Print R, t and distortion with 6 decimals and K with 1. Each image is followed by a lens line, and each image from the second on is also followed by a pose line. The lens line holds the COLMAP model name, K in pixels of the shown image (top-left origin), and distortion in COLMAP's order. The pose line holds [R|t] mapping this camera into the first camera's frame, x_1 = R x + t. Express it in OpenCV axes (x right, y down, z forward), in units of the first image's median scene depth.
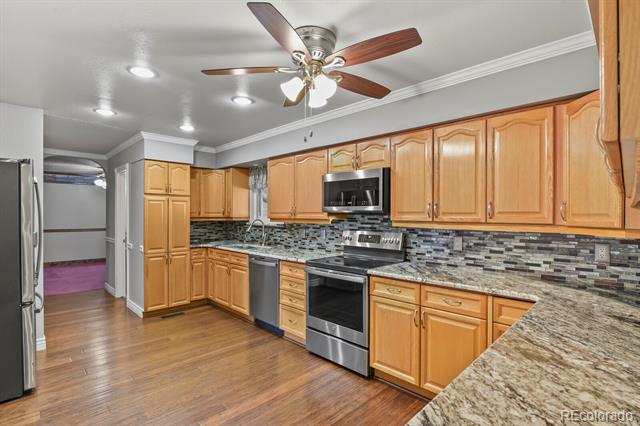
lens RADIAL K [[312.2, 0, 321.5], [0, 312.2, 216.9], [0, 0, 1]] dist [0.002152, -0.000031]
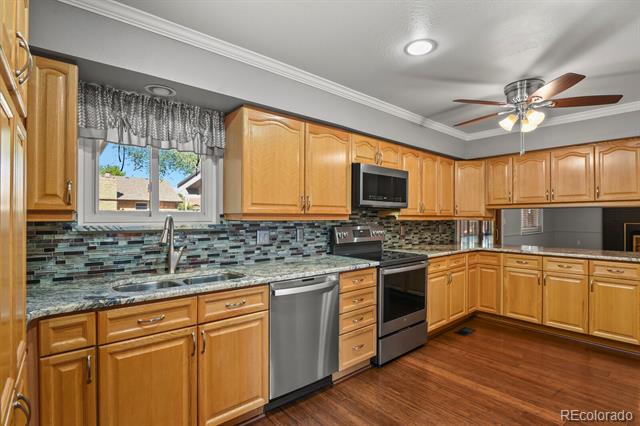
lens RADIAL K [[320.7, 0, 316.9], [0, 320.7, 214.0], [0, 0, 1]] dist [-0.001080, -0.000337]
pose [[0.081088, -0.000185, 0.996707, -0.768727], [0.001060, 0.999999, 0.000099, 0.005089], [-0.996706, 0.001048, 0.081088, 0.894683]]
